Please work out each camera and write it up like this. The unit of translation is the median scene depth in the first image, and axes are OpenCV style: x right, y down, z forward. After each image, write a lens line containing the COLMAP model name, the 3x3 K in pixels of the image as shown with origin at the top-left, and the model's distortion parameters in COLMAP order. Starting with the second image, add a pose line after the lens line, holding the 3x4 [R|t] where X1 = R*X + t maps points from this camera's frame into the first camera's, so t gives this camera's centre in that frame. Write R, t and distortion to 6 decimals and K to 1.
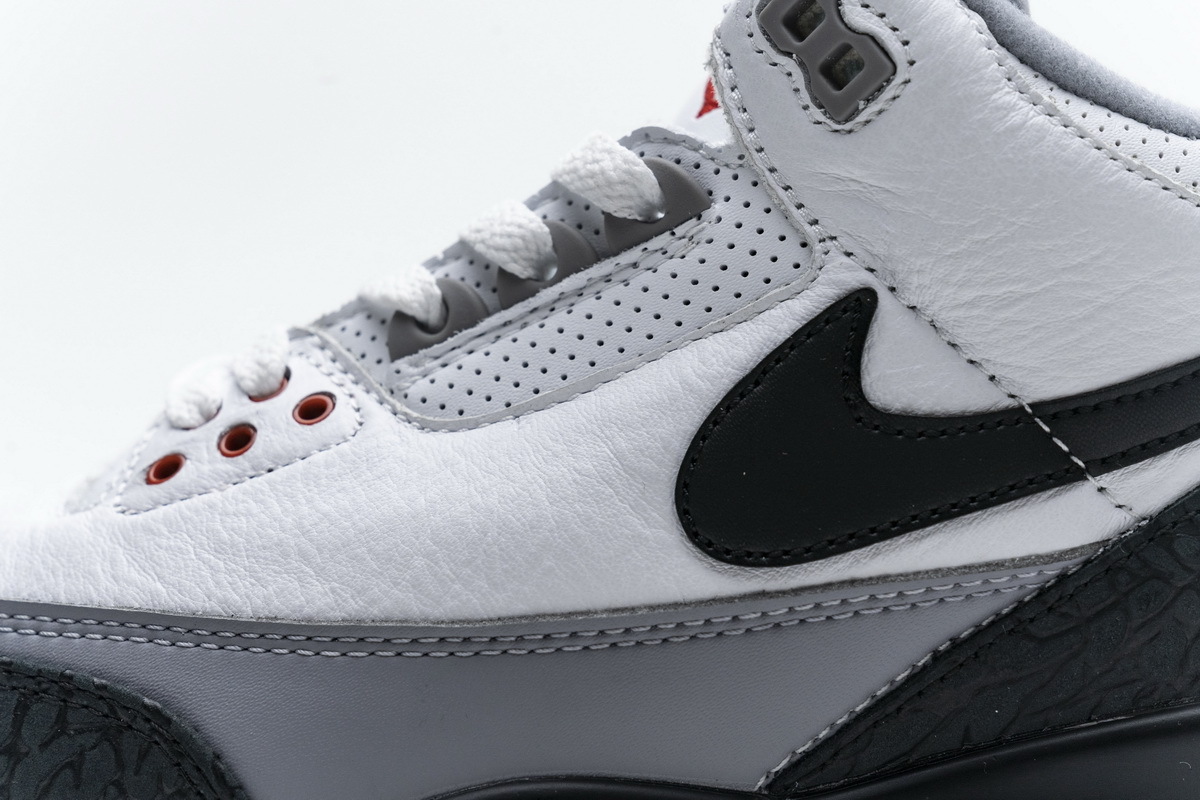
lens RADIAL K [[2197.5, 0, 594.8], [0, 2197.5, 391.8], [0, 0, 1]] dist [-0.006734, 0.000000]
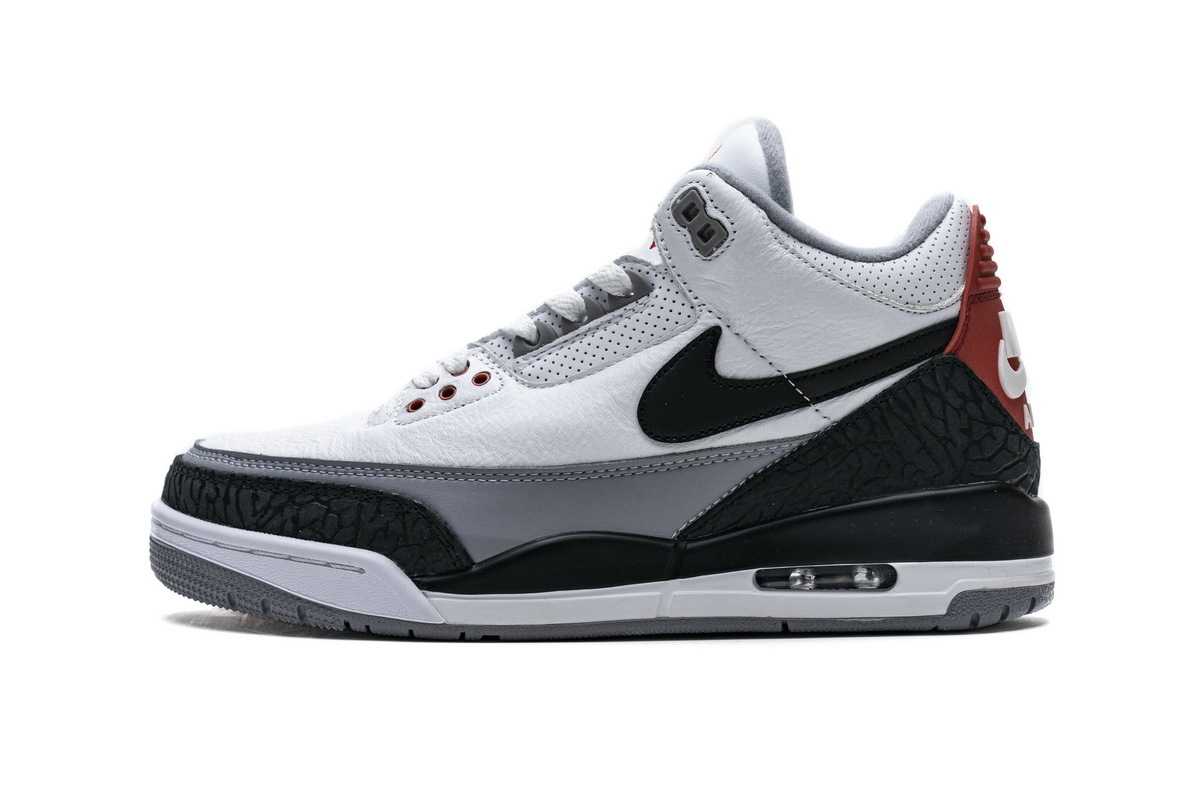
lens RADIAL K [[2197.5, 0, 598.5], [0, 2197.5, 368.6], [0, 0, 1]] dist [-0.006734, 0.000000]
pose [[0.999882, -0.004904, -0.014546, 0.029096], [0.004748, 0.999931, -0.010779, 0.023884], [0.014598, 0.010708, 0.999836, -1.369254]]
